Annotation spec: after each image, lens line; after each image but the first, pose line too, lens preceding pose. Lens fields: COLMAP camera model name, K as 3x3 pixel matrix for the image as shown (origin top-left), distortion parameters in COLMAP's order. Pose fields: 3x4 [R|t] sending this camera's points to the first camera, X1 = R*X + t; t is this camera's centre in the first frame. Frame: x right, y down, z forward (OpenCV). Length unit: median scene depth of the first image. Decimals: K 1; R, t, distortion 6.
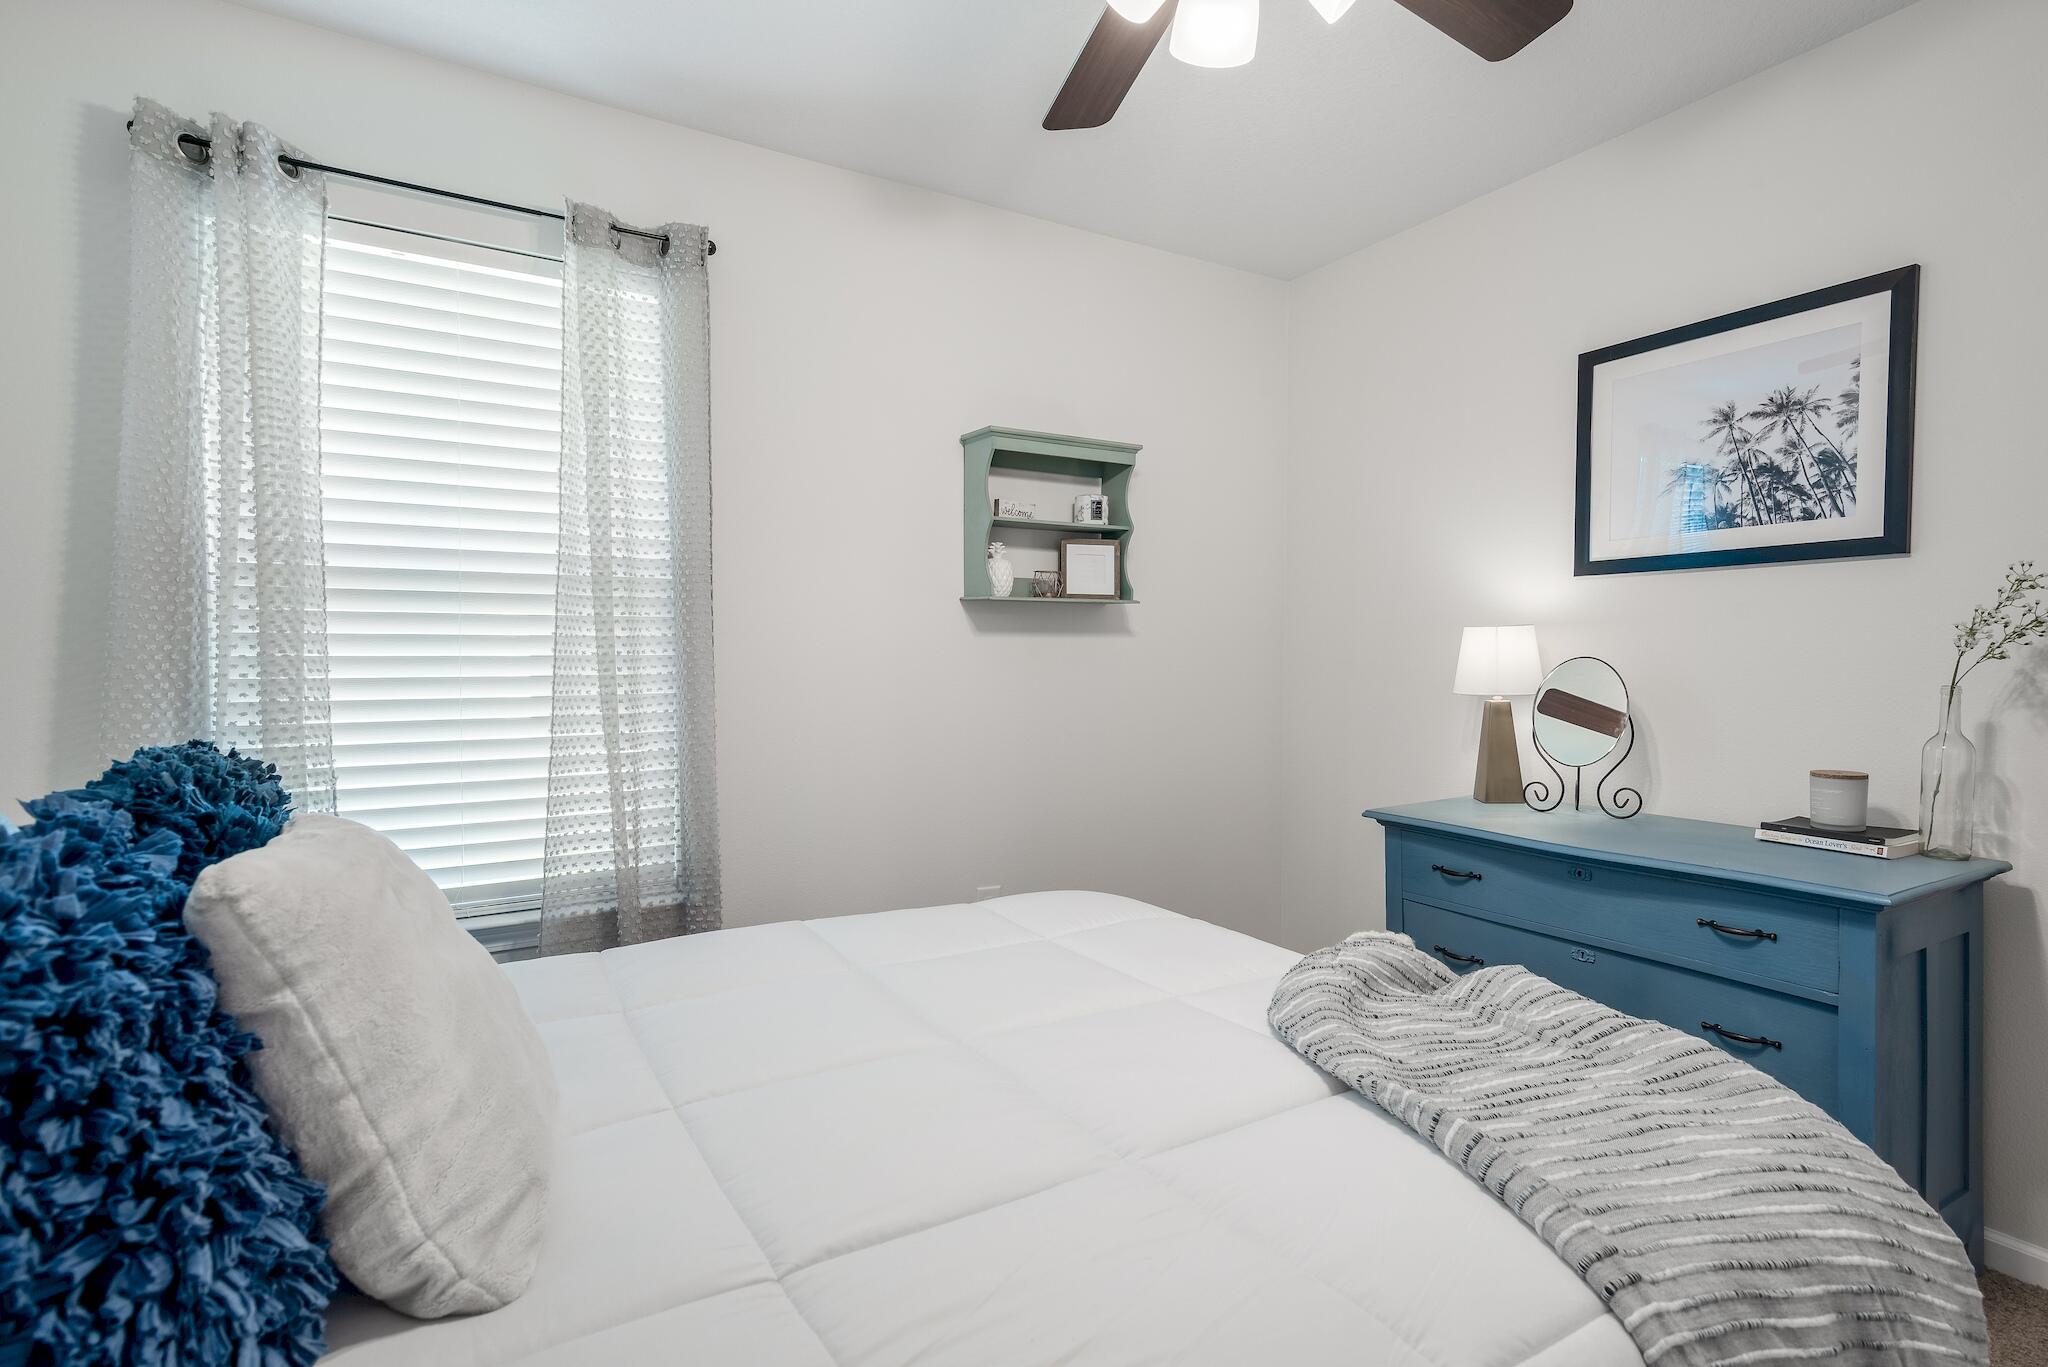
lens RADIAL K [[1001.5, 0, 1037.8], [0, 1001.5, 649.0], [0, 0, 1]] dist [0.013050, -0.000217]
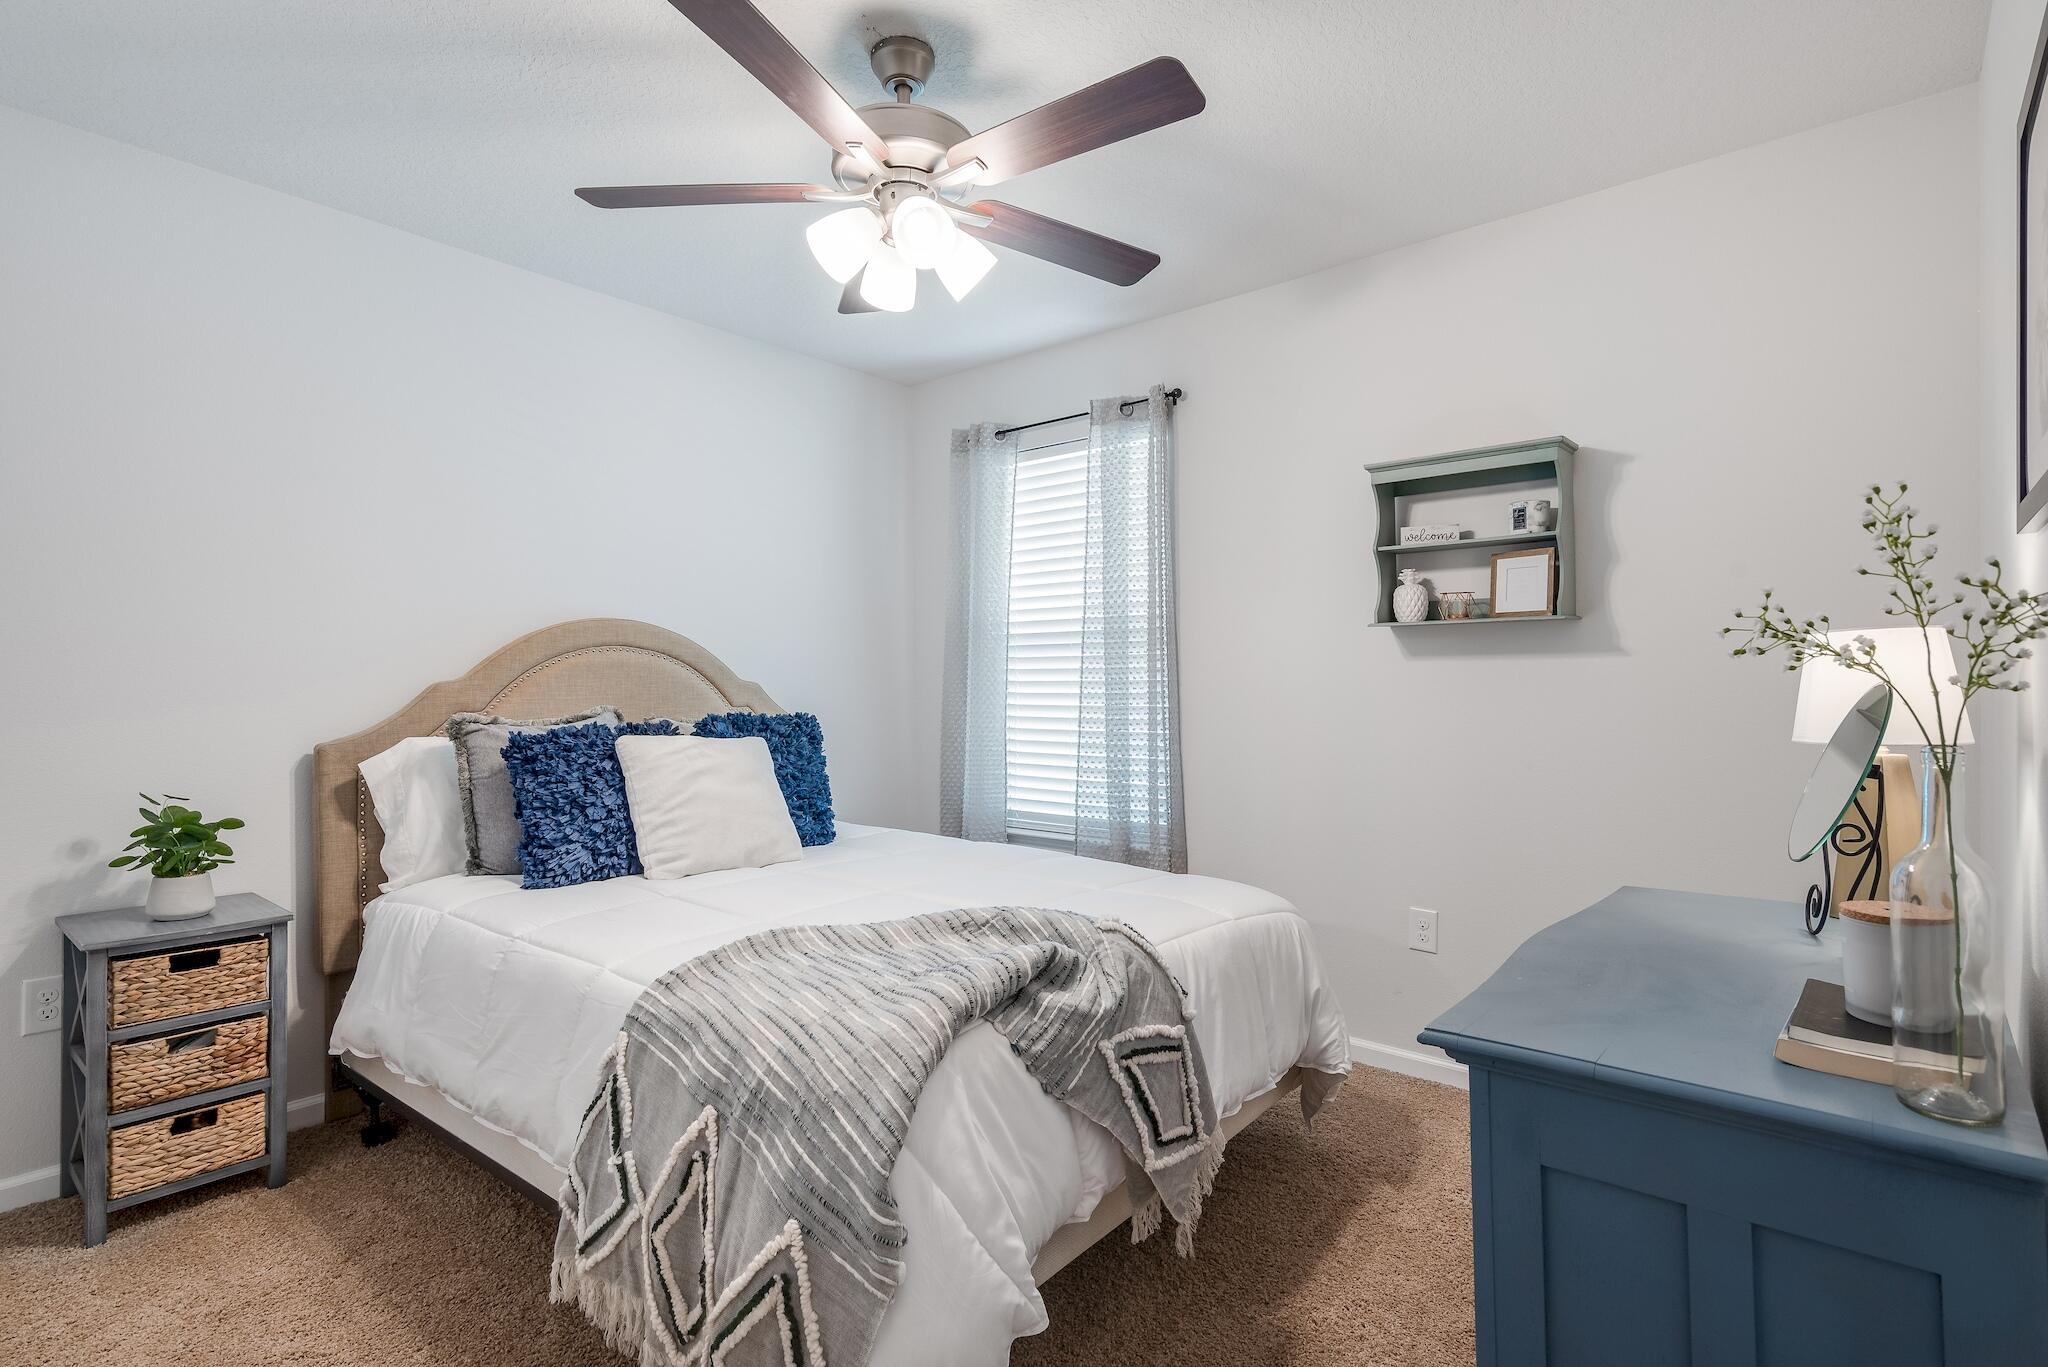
lens RADIAL K [[1001.5, 0, 1037.8], [0, 1001.5, 649.0], [0, 0, 1]] dist [0.013050, -0.000217]
pose [[0.324555, -0.029126, -0.945418, 1.002847], [0.009815, 0.999576, -0.027425, 0.000349], [0.945816, -0.000378, 0.324704, 0.375689]]
